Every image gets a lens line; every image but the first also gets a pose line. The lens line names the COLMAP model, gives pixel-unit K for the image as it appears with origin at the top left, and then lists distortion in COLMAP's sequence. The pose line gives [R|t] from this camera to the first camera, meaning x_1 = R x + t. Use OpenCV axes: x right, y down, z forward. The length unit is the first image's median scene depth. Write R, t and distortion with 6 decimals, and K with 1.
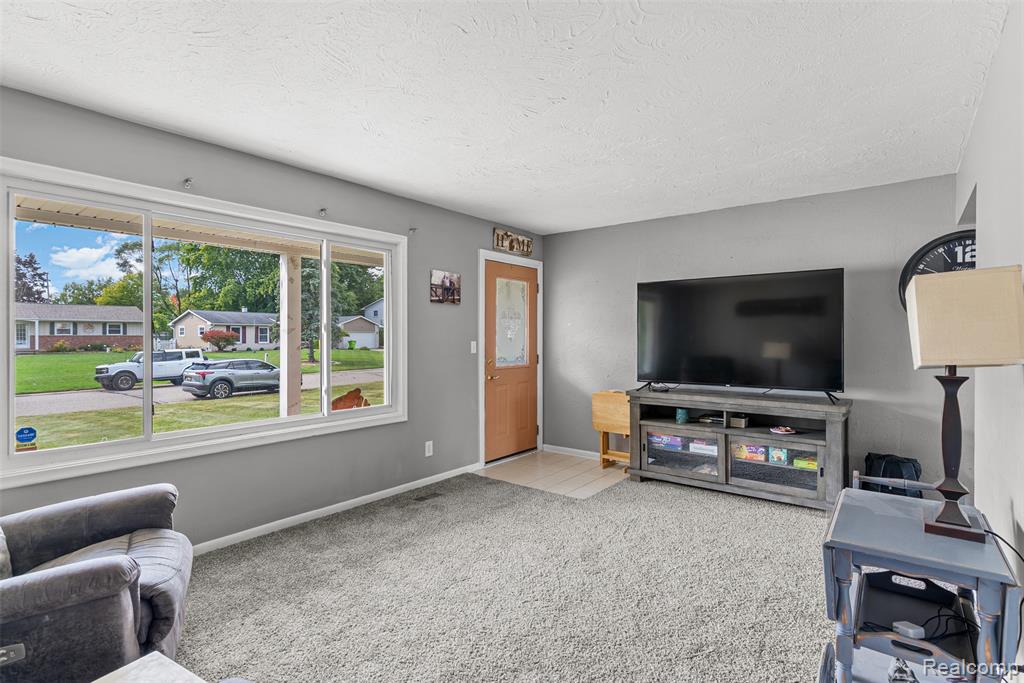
lens RADIAL K [[495.1, 0, 508.6], [0, 495.1, 338.3], [0, 0, 1]] dist [-0.002252, 0.000106]
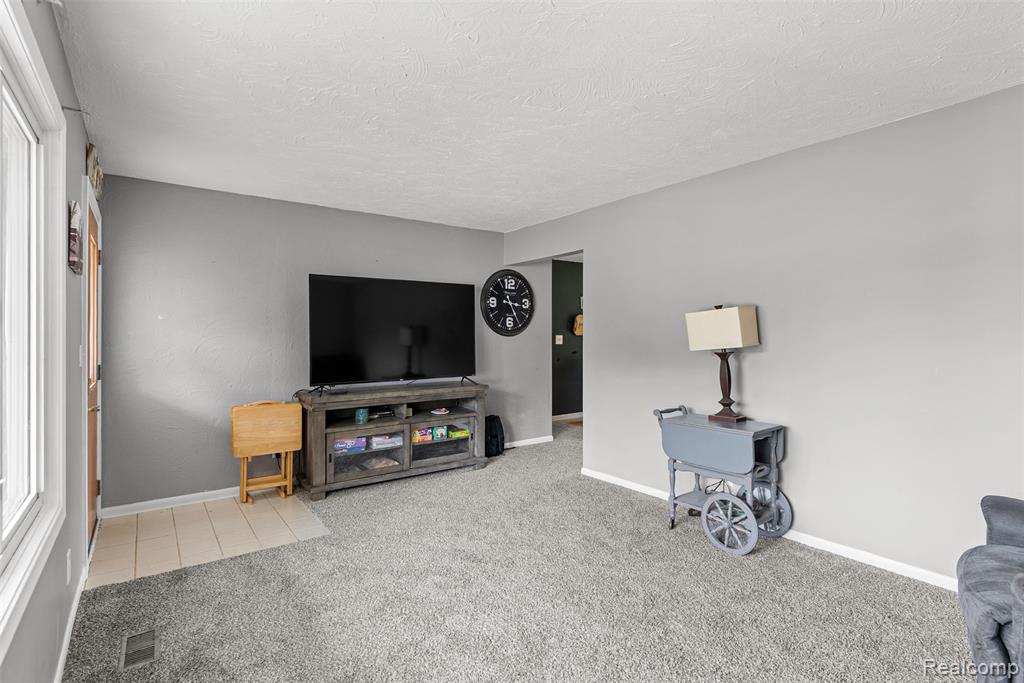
lens RADIAL K [[495.1, 0, 508.6], [0, 495.1, 338.3], [0, 0, 1]] dist [-0.002252, 0.000106]
pose [[0.258543, -0.007420, 0.965971, -0.496914], [0.004279, 0.999969, 0.006536, -0.002002], [-0.965990, 0.002444, 0.258567, 0.440995]]
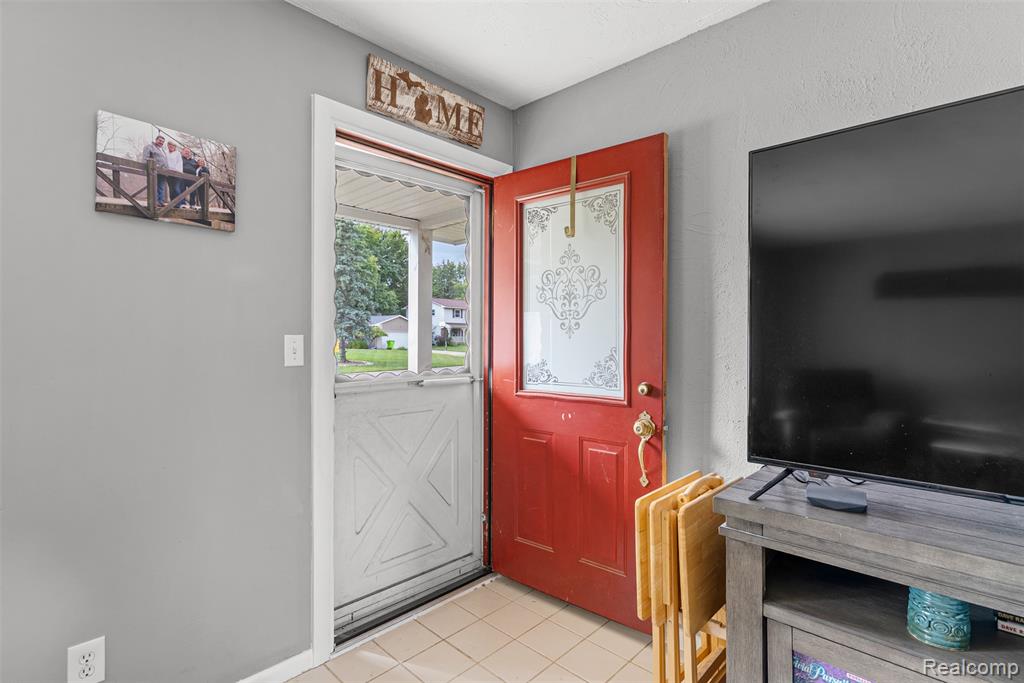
lens RADIAL K [[495.1, 0, 508.6], [0, 495.1, 338.3], [0, 0, 1]] dist [-0.002252, 0.000106]
pose [[0.995569, 0.005728, -0.093858, 0.138755], [-0.005899, 0.999981, -0.001546, 0.008630], [0.093847, 0.002093, 0.995584, 0.683062]]
